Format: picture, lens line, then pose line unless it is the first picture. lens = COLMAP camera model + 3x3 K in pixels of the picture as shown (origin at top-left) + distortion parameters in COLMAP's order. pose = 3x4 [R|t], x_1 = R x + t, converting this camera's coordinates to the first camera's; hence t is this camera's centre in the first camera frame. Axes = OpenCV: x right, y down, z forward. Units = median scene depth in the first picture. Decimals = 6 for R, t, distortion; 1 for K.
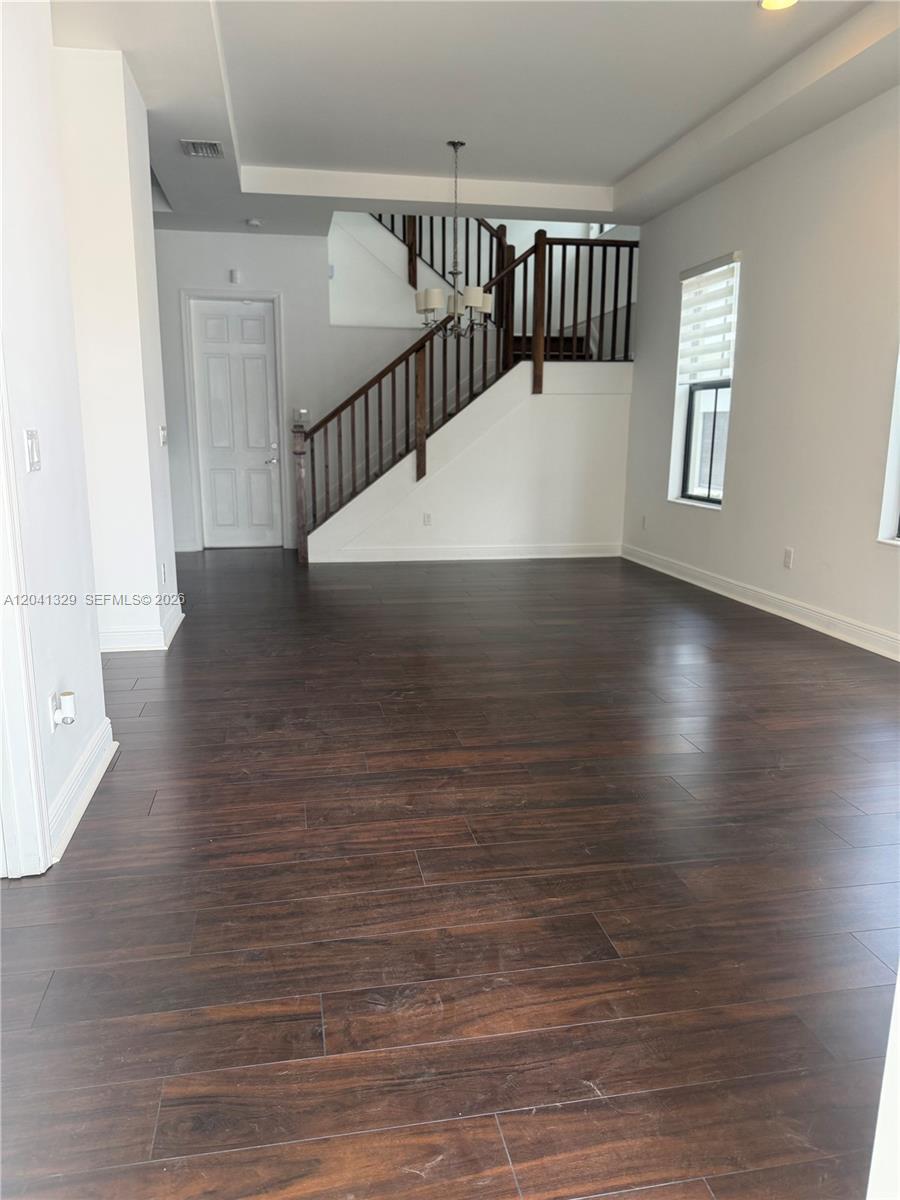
lens RADIAL K [[836.1, 0, 450.0], [0, 836.1, 600.0], [0, 0, 1]] dist [0.028909, -0.048692]
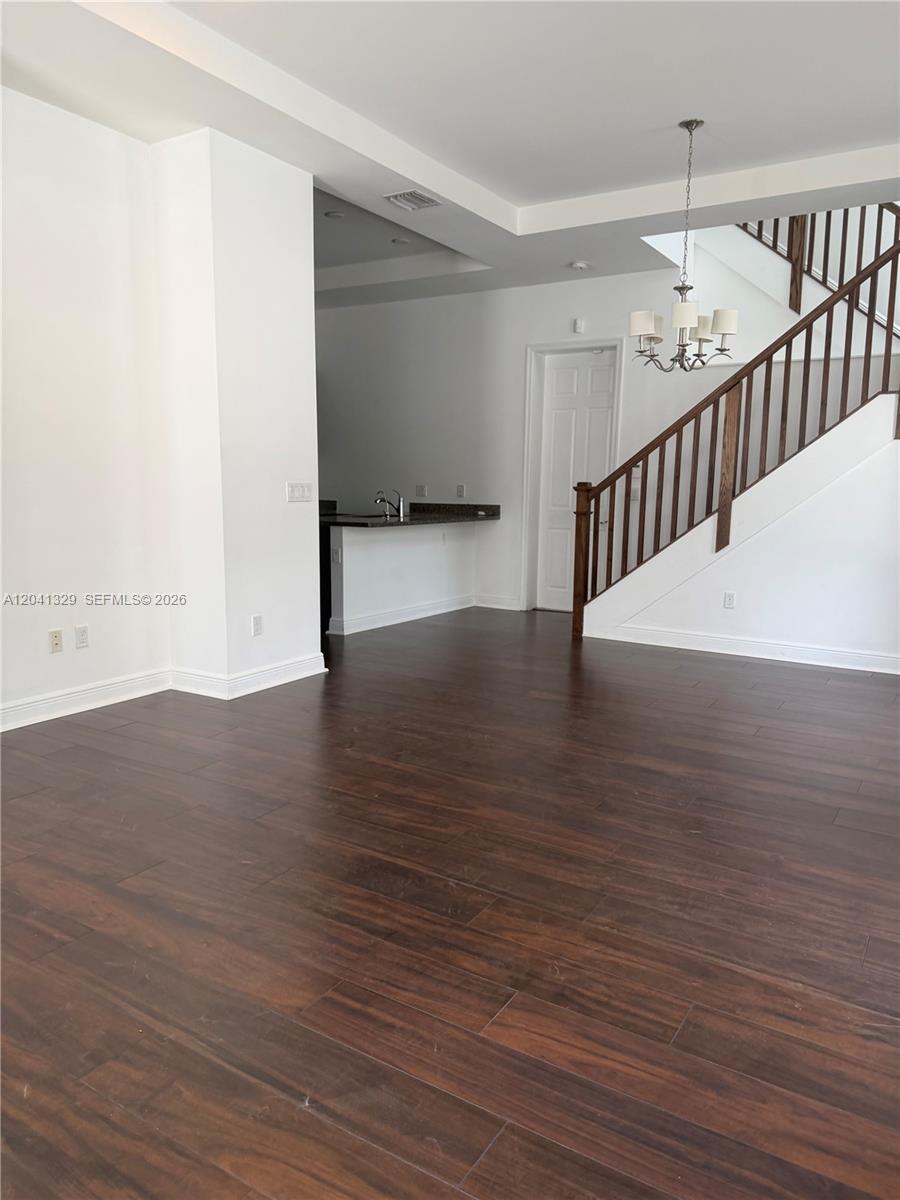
lens RADIAL K [[836.1, 0, 450.0], [0, 836.1, 600.0], [0, 0, 1]] dist [0.028909, -0.048692]
pose [[0.741646, 0.099205, -0.663415, 0.308024], [-0.144472, 0.989416, -0.013555, -0.050424], [0.655049, 0.105897, 0.748129, 0.247945]]
